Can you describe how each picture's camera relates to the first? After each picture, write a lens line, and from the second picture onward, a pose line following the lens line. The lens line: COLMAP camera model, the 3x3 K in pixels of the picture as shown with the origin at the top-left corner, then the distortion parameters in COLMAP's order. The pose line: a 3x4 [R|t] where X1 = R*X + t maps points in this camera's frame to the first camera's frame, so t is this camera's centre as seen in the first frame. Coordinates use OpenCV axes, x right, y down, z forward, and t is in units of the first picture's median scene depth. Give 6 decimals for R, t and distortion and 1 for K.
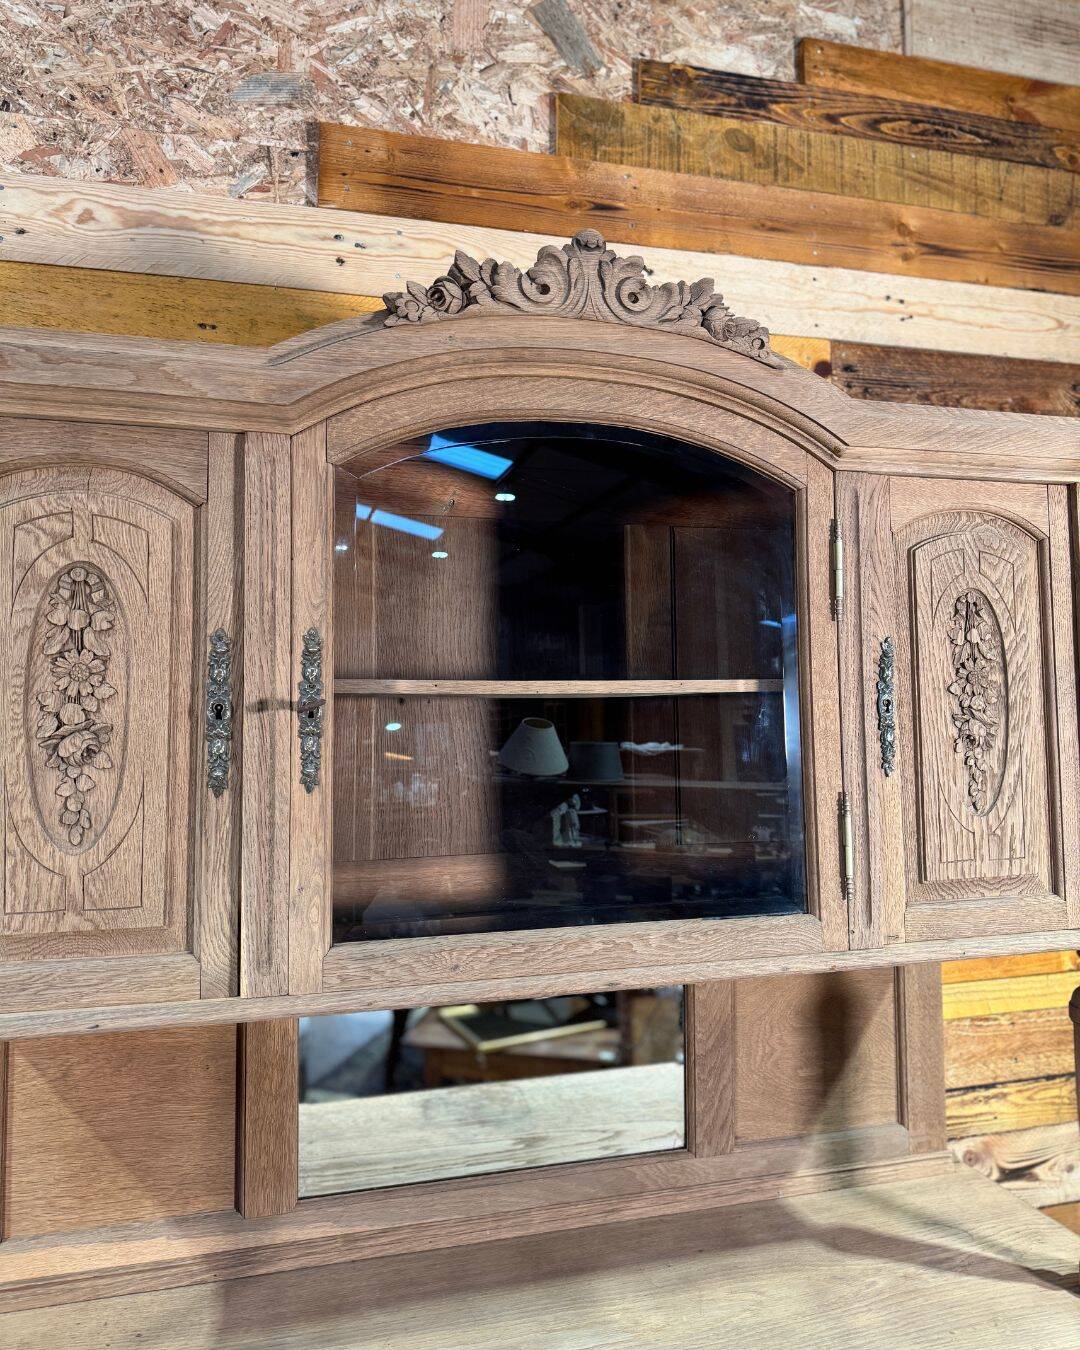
lens RADIAL K [[1017.8, 0, 534.6], [0, 1017.8, 630.6], [0, 0, 1]] dist [0.036618, -0.044948]
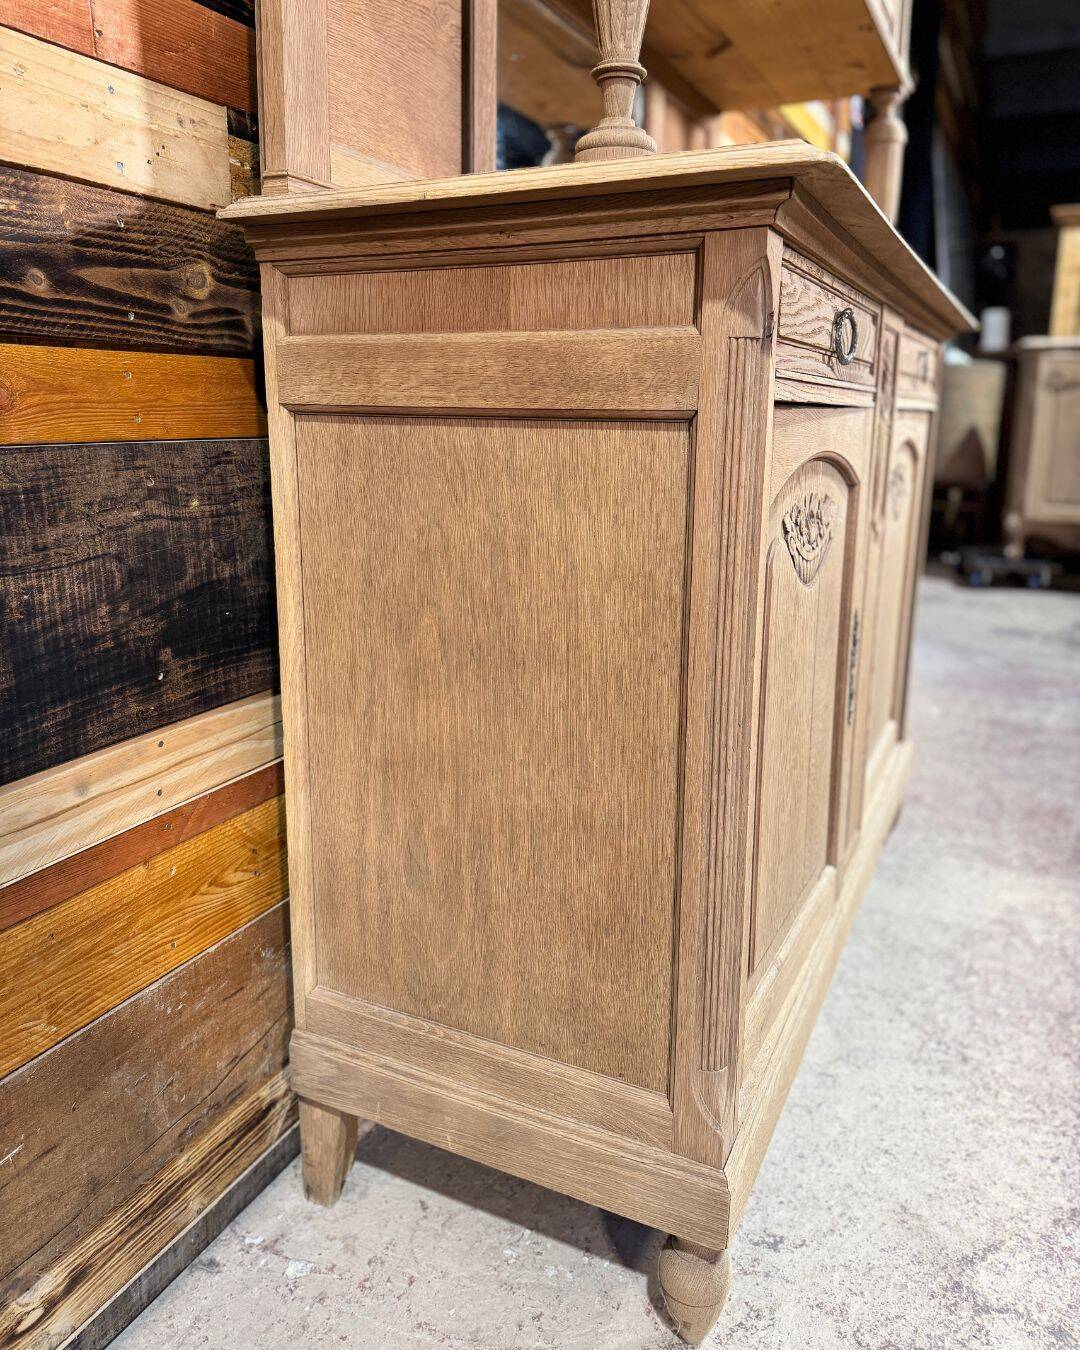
lens RADIAL K [[1017.8, 0, 544.1], [0, 1017.8, 631.3], [0, 0, 1]] dist [0.036618, -0.044948]
pose [[0.660487, -0.146165, 0.736473, -1.039804], [-0.063620, 0.966447, 0.248863, 0.735556], [-0.748137, -0.211226, 0.629027, 0.241381]]
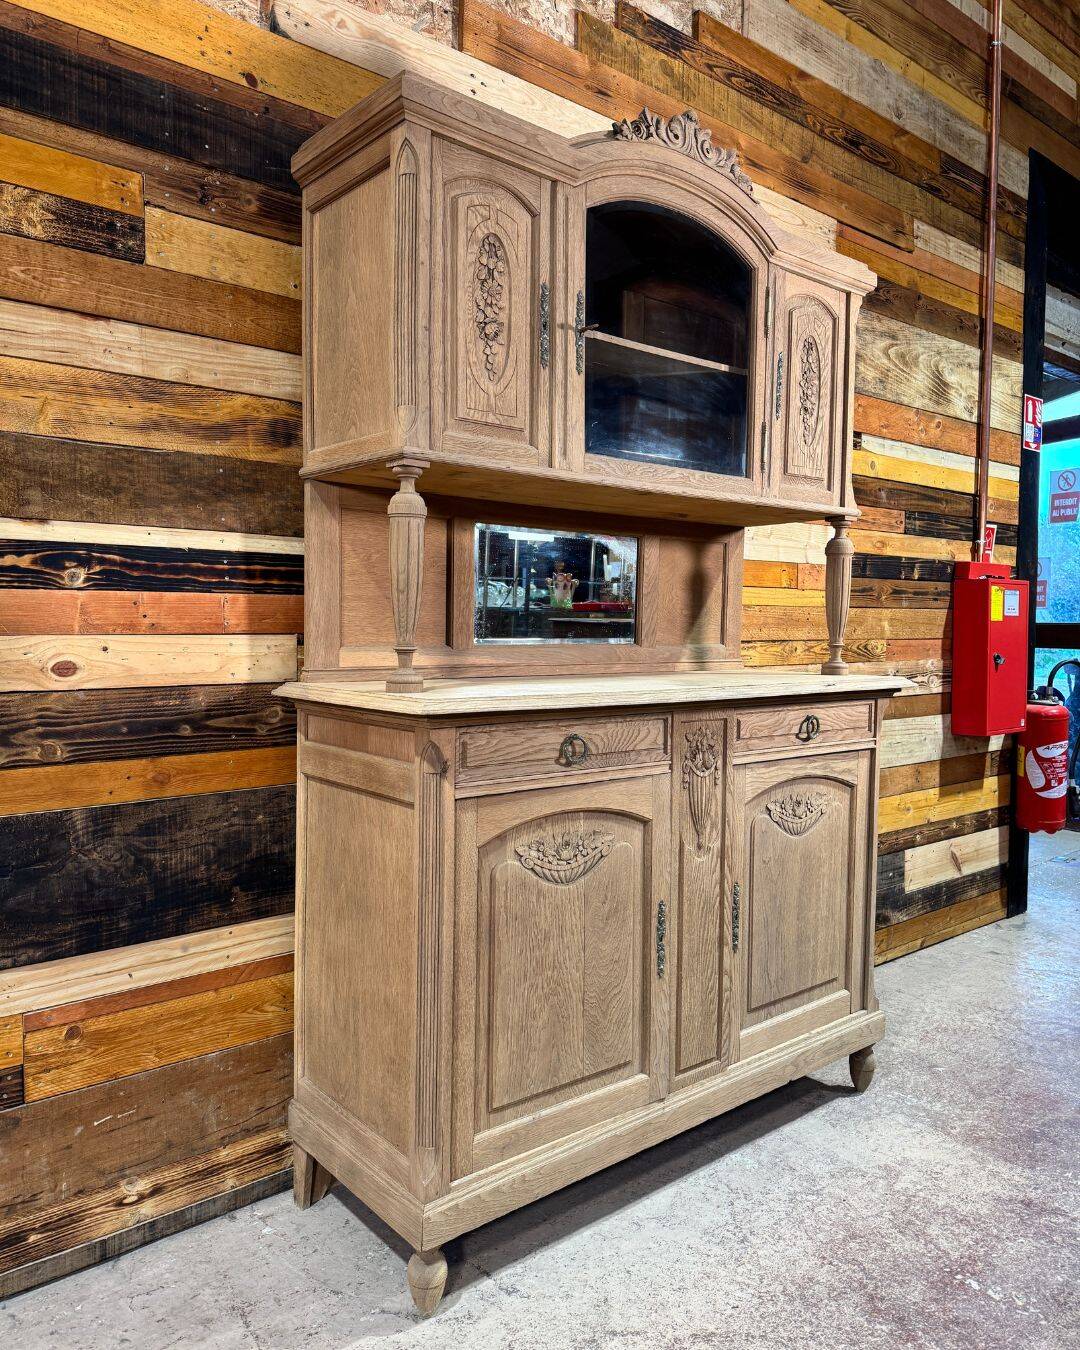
lens RADIAL K [[1017.8, 0, 544.5], [0, 1017.8, 675.0], [0, 0, 1]] dist [0.036618, -0.044948]
pose [[0.909078, -0.004600, 0.416602, -0.892272], [-0.046746, 0.992499, 0.112966, 0.415590], [-0.413996, -0.122169, 0.902043, -0.696329]]
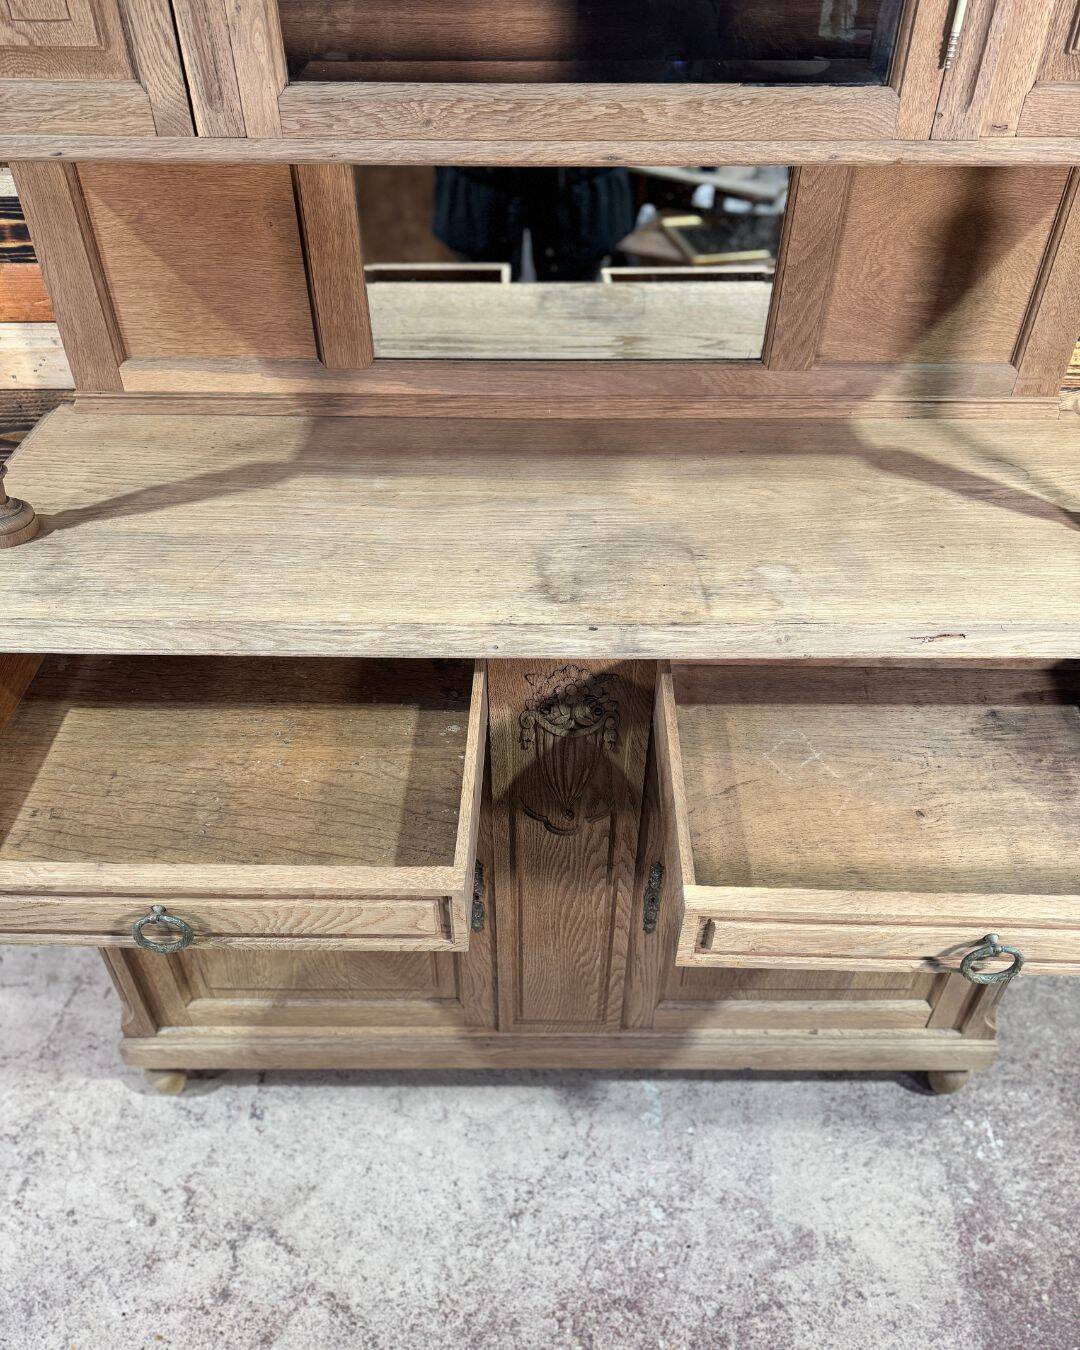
lens RADIAL K [[1017.8, 0, 538.9], [0, 1017.8, 677.2], [0, 0, 1]] dist [0.036618, -0.044948]
pose [[0.962296, 0.180958, -0.203078, 0.226069], [0.011393, 0.719129, 0.694783, 0.048887], [0.271765, -0.670901, 0.689954, 0.076440]]
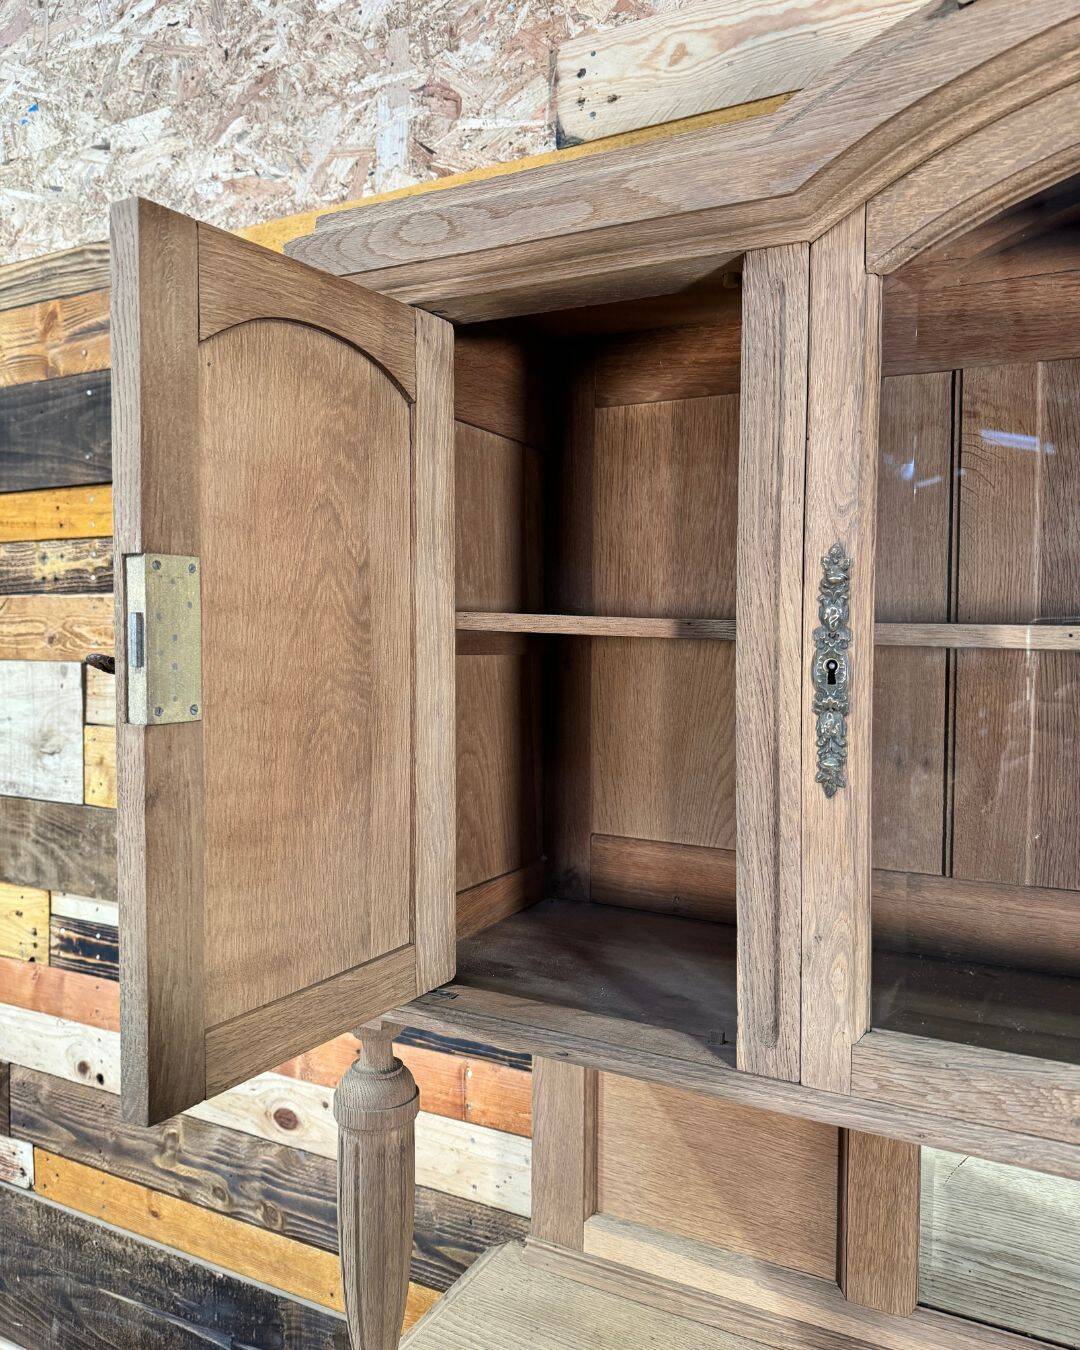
lens RADIAL K [[1017.8, 0, 544.7], [0, 1017.8, 670.0], [0, 0, 1]] dist [0.036618, -0.044948]
pose [[0.727349, 0.036963, -0.685272, 0.072797], [0.037360, 0.994935, 0.093321, 0.007307], [0.685250, -0.093479, 0.722284, 0.318657]]
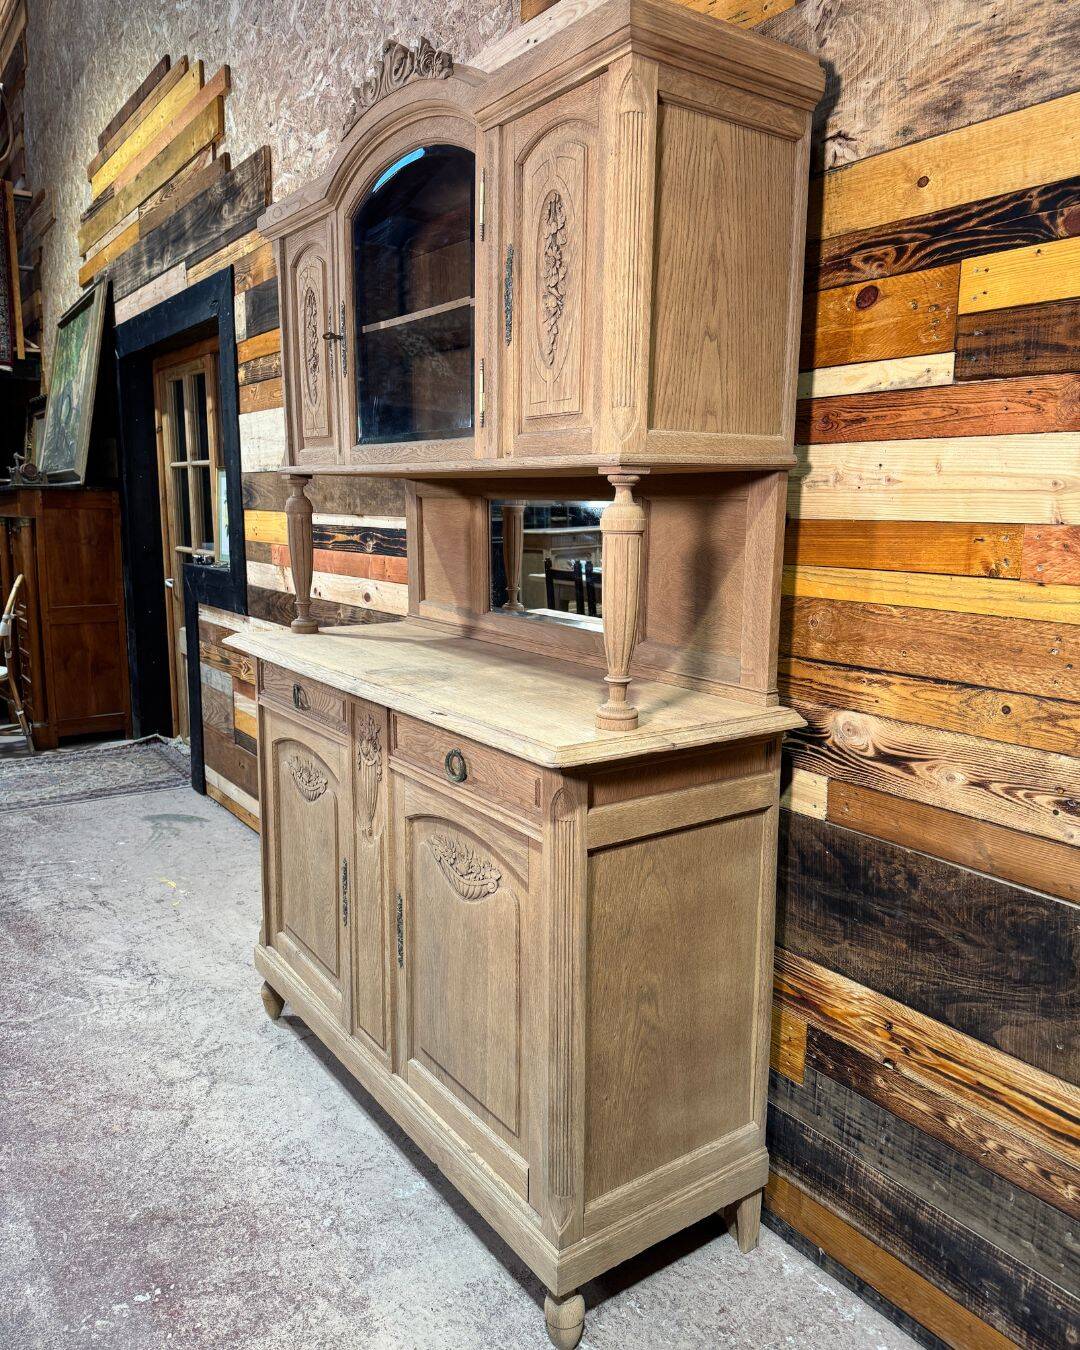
lens RADIAL K [[1017.8, 0, 536.5], [0, 1017.8, 680.4], [0, 0, 1]] dist [0.036618, -0.044948]
pose [[0.328277, 0.178091, -0.927641, 1.707416], [0.056878, 0.976557, 0.207610, 0.292744], [0.942868, -0.120916, 0.310451, 0.475519]]
